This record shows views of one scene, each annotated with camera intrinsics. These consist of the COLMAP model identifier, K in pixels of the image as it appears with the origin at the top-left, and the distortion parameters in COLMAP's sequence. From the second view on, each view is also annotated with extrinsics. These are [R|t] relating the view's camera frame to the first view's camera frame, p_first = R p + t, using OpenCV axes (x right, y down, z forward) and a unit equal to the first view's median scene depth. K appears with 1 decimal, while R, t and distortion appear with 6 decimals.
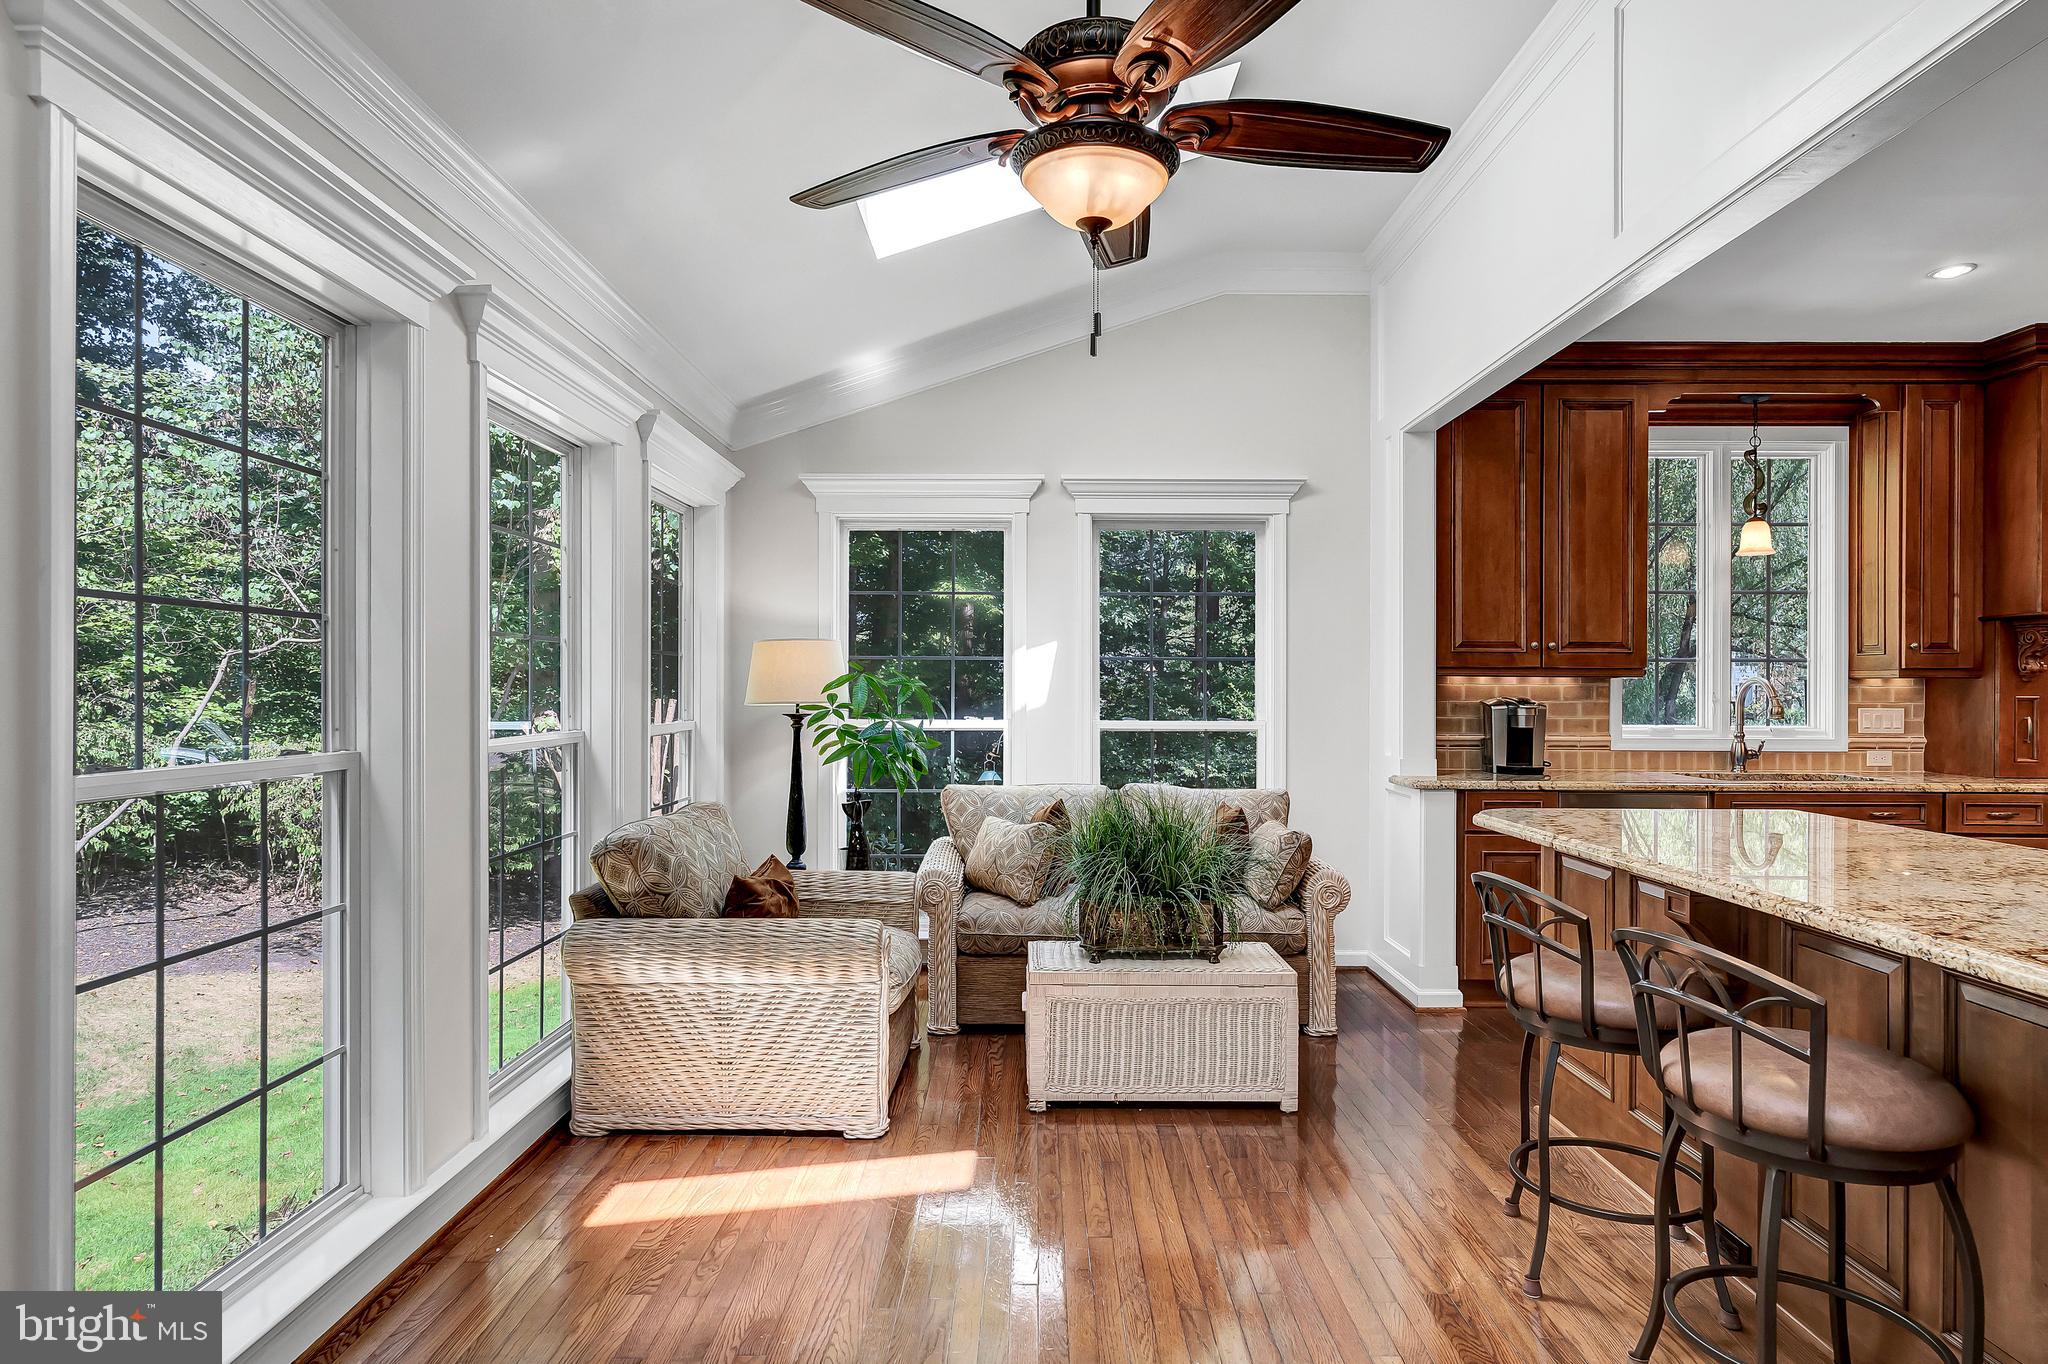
lens RADIAL K [[1088.4, 0, 1023.6], [0, 1088.4, 682.9], [0, 0, 1]] dist [-0.001136, 0.000354]
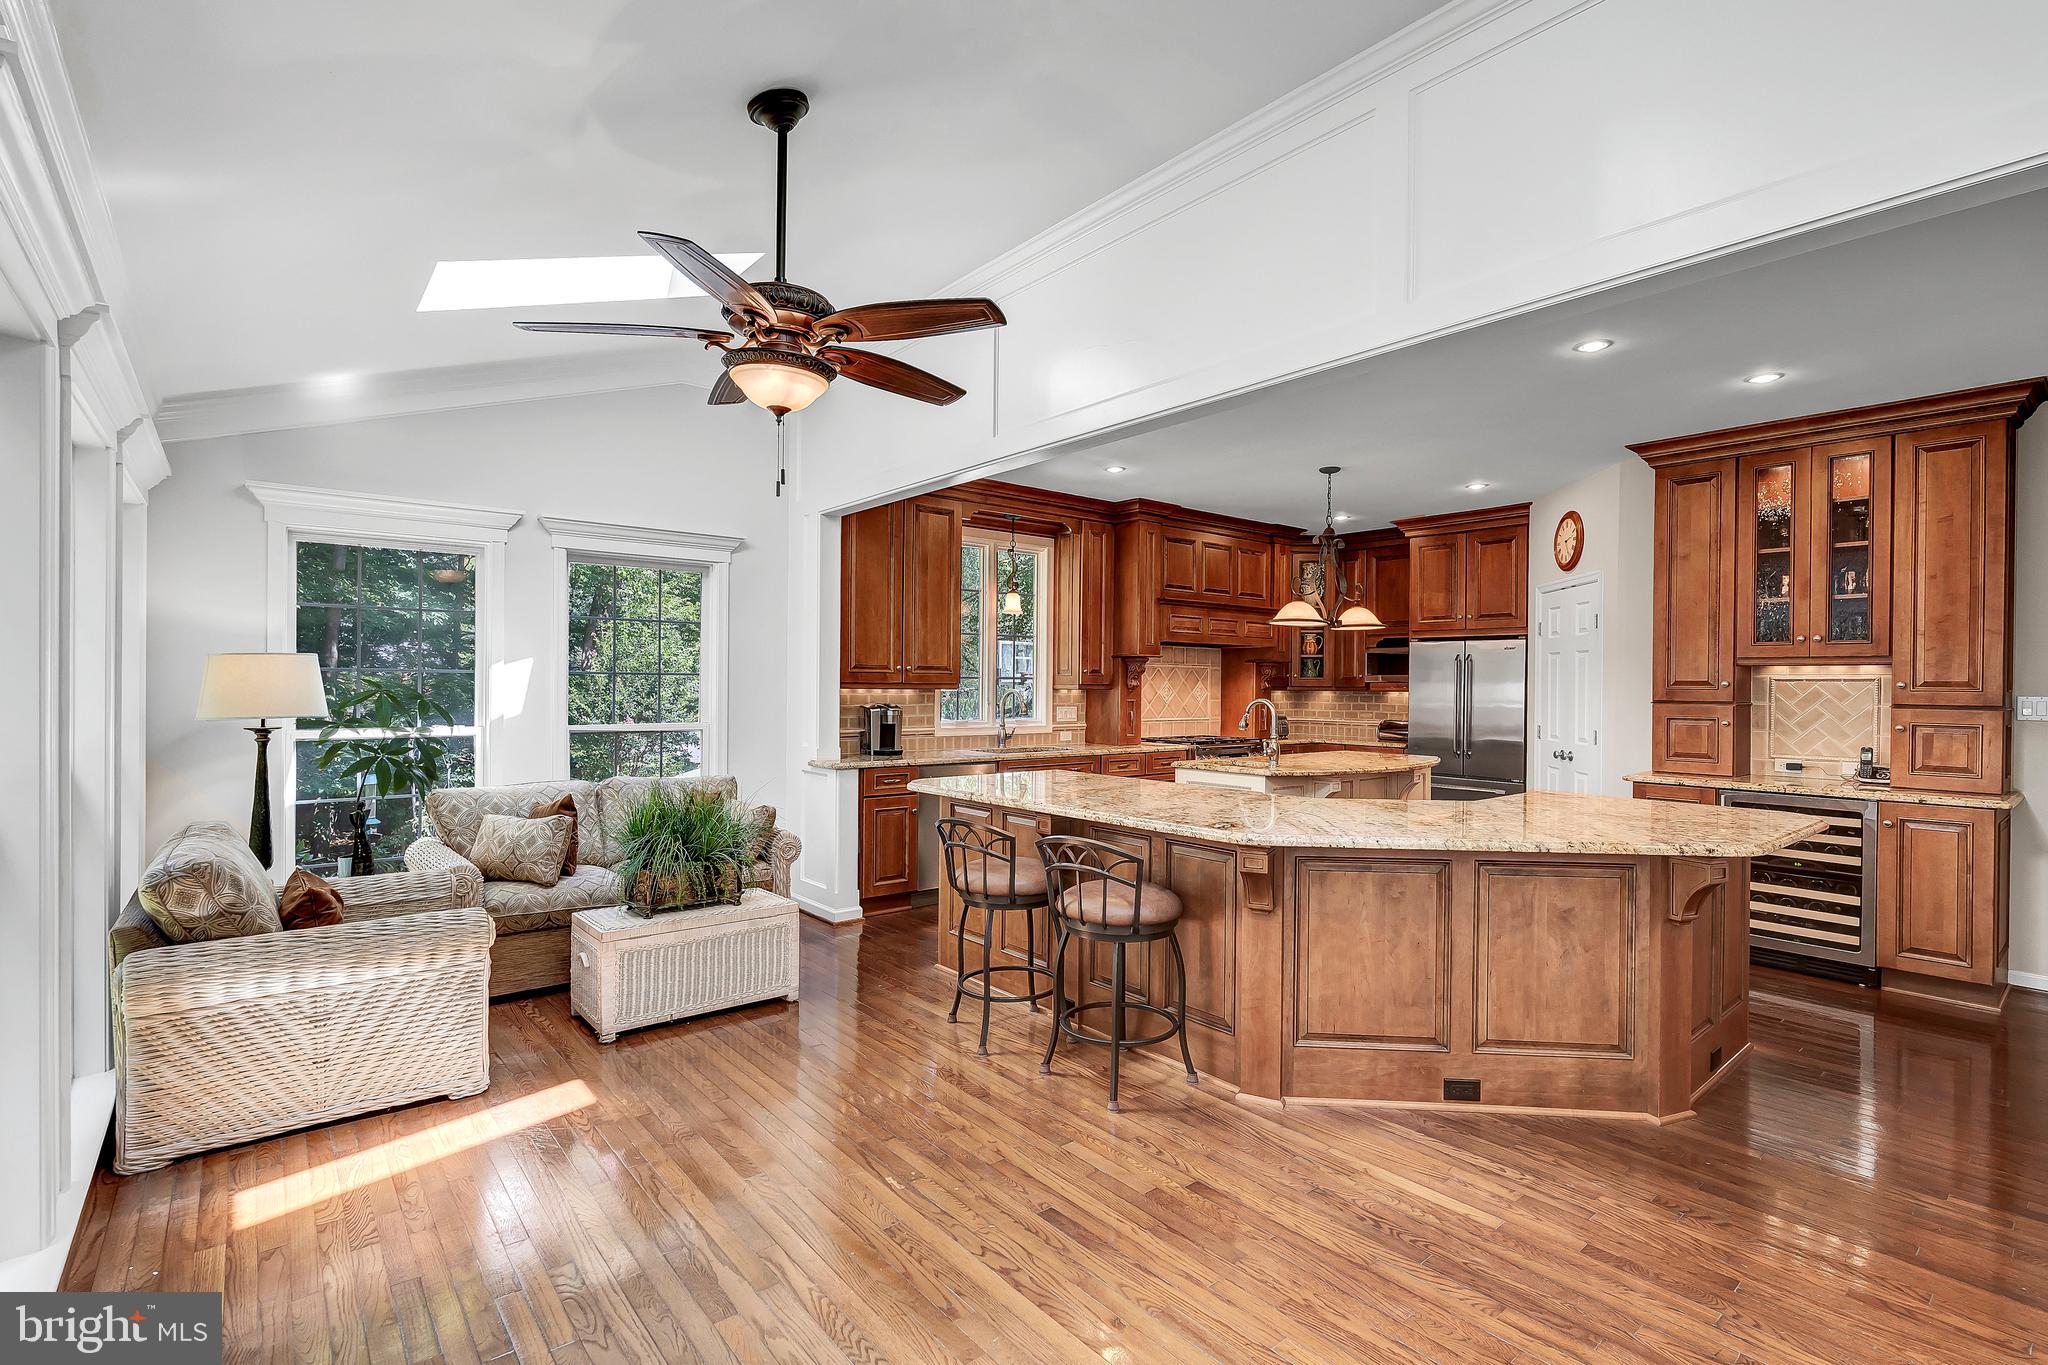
lens RADIAL K [[945.9, 0, 1027.6], [0, 945.9, 684.5], [0, 0, 1]] dist [-0.006700, 0.001985]
pose [[0.766506, 0.002307, 0.642233, -0.260648], [-0.008405, 0.999944, 0.006440, -0.025556], [-0.642182, -0.010334, 0.766482, -0.117990]]
